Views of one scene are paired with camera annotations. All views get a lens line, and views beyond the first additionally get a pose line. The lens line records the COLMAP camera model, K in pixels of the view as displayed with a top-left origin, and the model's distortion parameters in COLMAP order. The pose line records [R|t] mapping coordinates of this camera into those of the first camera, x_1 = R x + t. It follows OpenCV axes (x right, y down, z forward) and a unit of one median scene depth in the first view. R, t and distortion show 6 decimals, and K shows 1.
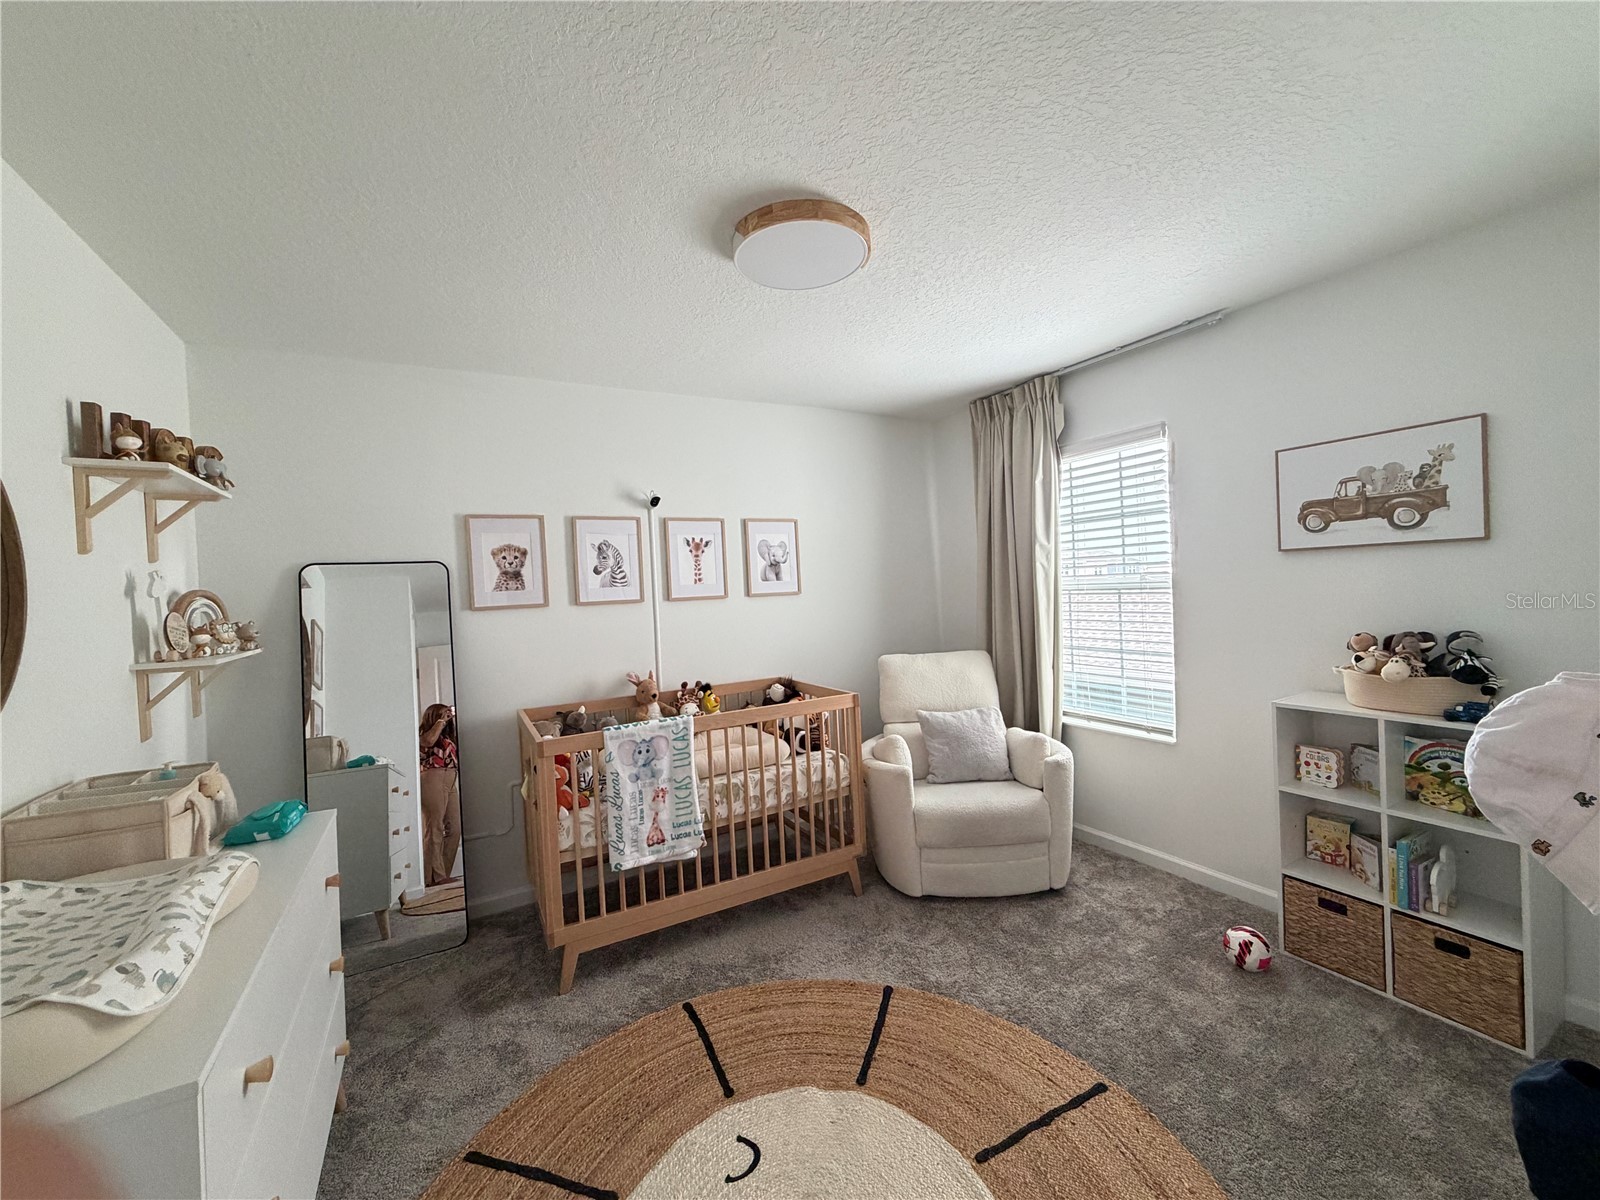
lens RADIAL K [[639.9, 0, 795.1], [0, 639.9, 601.3], [0, 0, 1]] dist [-0.002402, 0.000172]
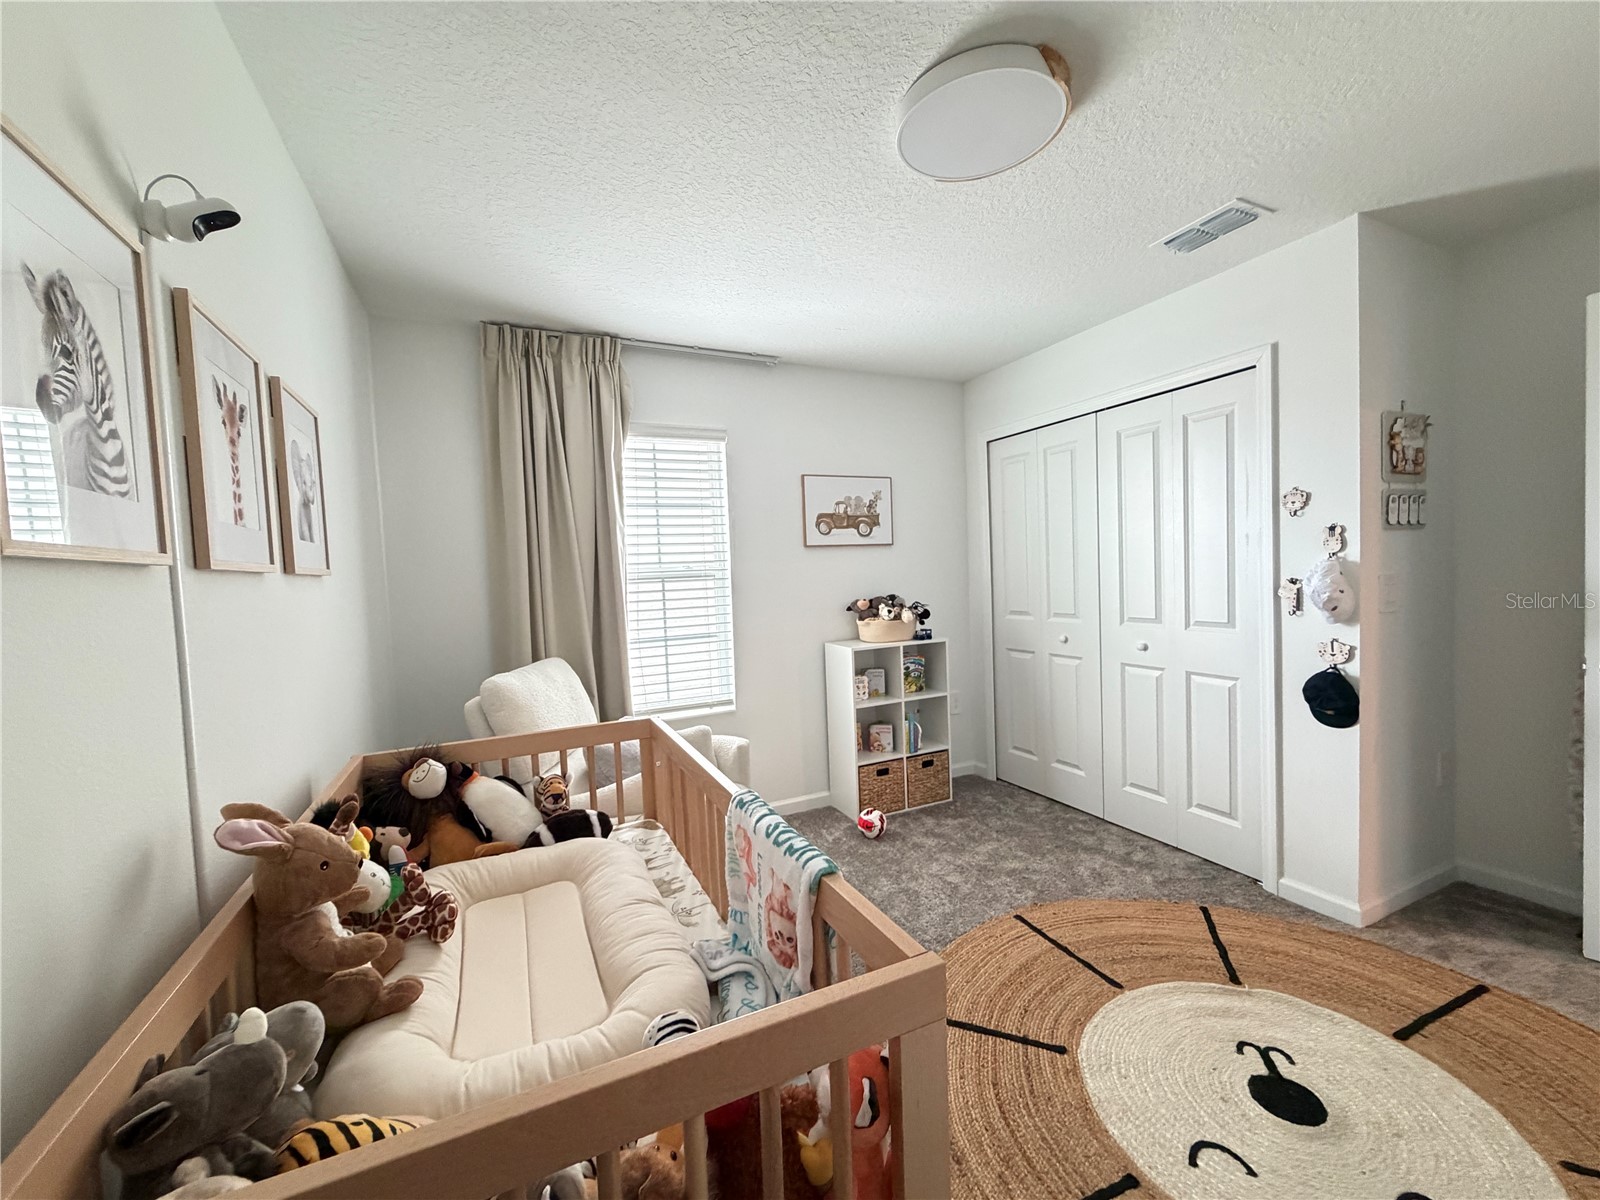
lens RADIAL K [[639.9, 0, 797.0], [0, 639.9, 596.9], [0, 0, 1]] dist [-0.002402, 0.000172]
pose [[0.062040, 0.004589, 0.998063, -0.712097], [0.060725, 0.998119, -0.008364, 0.047163], [-0.996225, 0.061127, 0.061644, 1.048199]]
